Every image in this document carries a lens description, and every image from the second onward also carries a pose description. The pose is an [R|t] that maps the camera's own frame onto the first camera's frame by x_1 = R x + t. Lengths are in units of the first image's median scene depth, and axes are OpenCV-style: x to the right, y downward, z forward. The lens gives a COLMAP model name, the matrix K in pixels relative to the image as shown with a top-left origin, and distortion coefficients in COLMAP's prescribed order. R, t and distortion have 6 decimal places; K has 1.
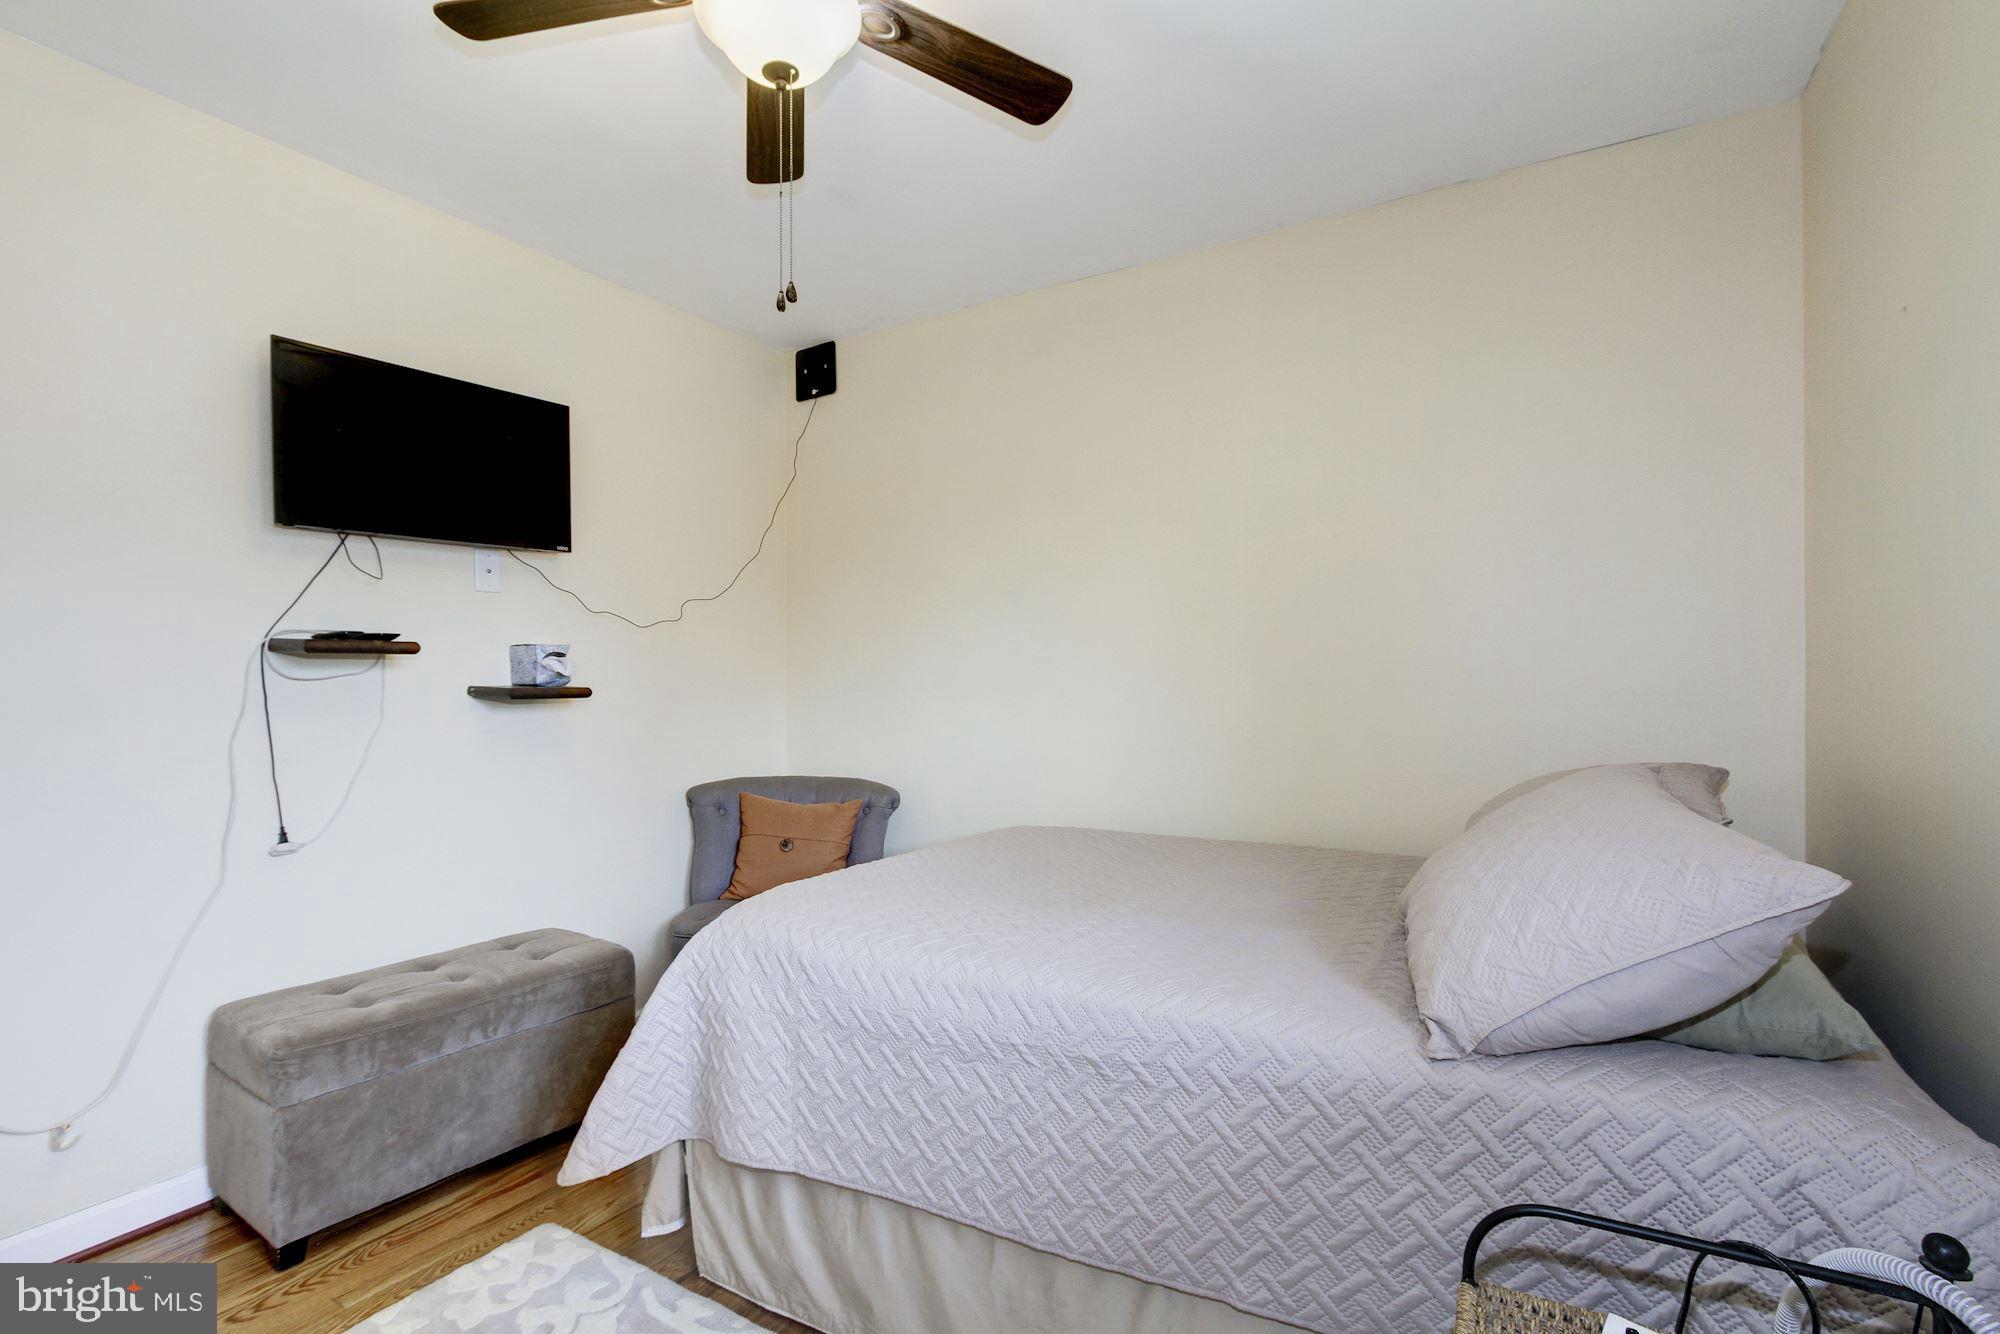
lens RADIAL K [[946.4, 0, 994.5], [0, 946.4, 679.0], [0, 0, 1]] dist [0.000897, 0.000217]
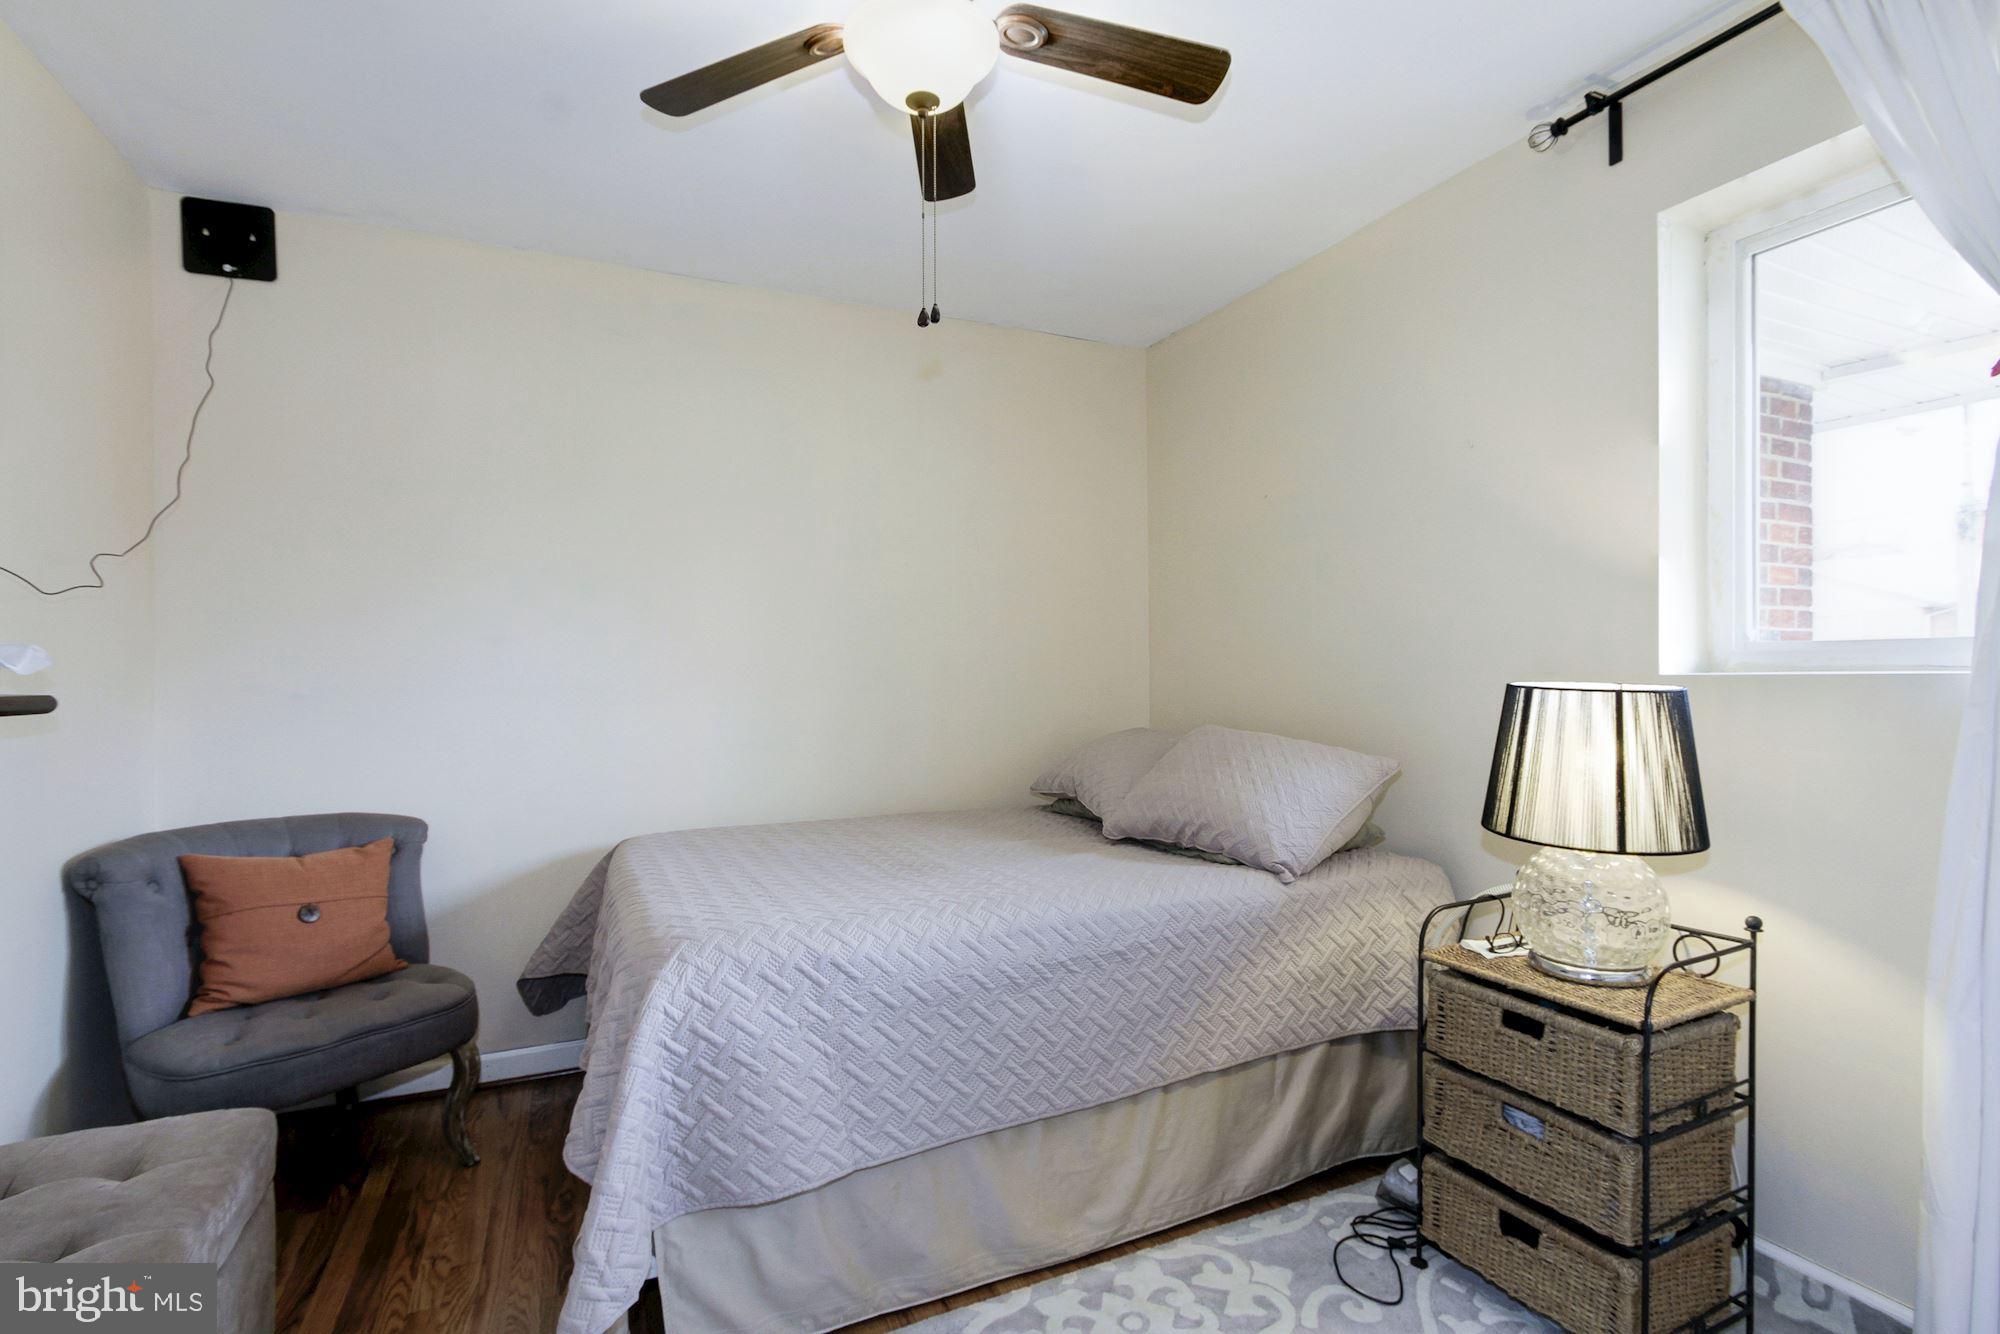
lens RADIAL K [[932.1, 0, 992.0], [0, 932.1, 676.2], [0, 0, 1]] dist [-0.000619, 0.000204]
pose [[0.557756, -0.000046, 0.830005, -1.013458], [0.004853, 0.999983, -0.003206, 0.003403], [-0.829991, 0.005816, 0.557747, 0.351997]]
